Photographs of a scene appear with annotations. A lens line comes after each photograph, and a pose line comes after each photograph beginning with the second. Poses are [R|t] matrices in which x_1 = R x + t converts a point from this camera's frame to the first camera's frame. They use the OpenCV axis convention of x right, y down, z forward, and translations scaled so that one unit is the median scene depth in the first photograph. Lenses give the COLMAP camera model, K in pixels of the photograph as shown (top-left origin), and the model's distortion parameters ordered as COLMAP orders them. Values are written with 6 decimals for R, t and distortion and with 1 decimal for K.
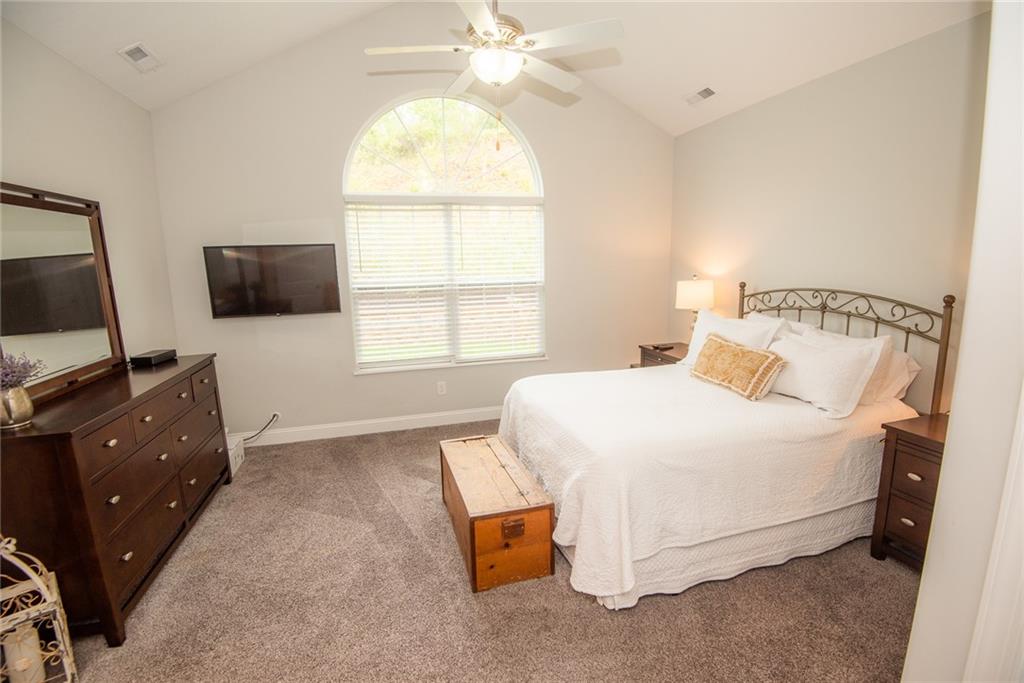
lens RADIAL K [[473.9, 0, 514.5], [0, 473.9, 346.9], [0, 0, 1]] dist [-0.033916, -0.004739]
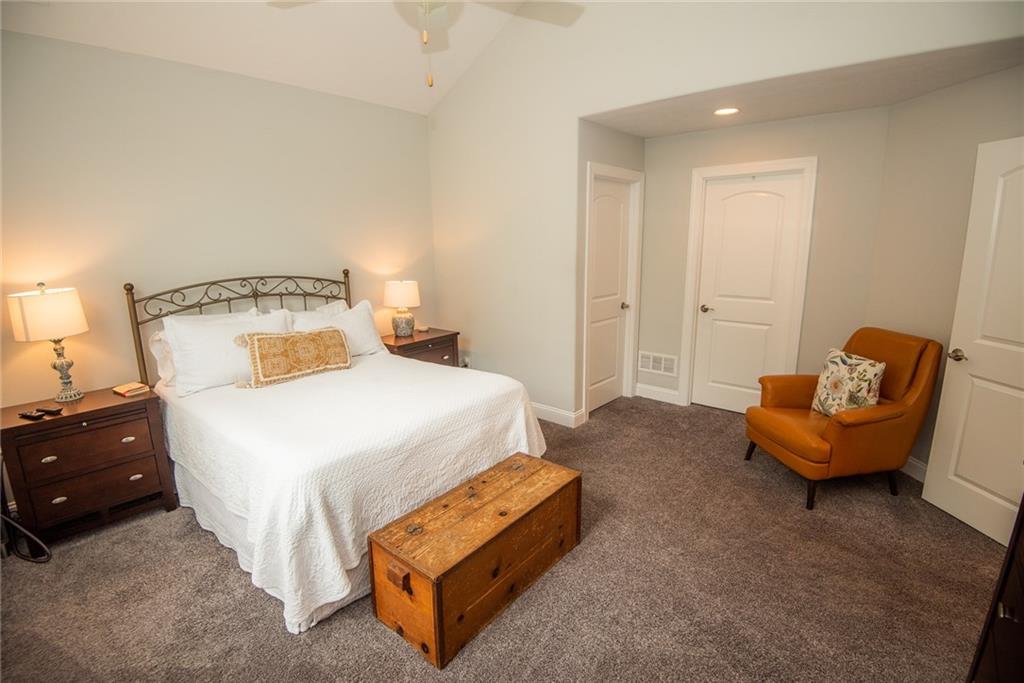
lens RADIAL K [[473.9, 0, 507.7], [0, 473.9, 337.9], [0, 0, 1]] dist [-0.033916, -0.004739]
pose [[-0.525387, -0.149287, 0.837665, -0.604943], [0.175125, 0.944437, 0.278155, -0.193807], [-0.832646, 0.292835, -0.470051, 1.080091]]
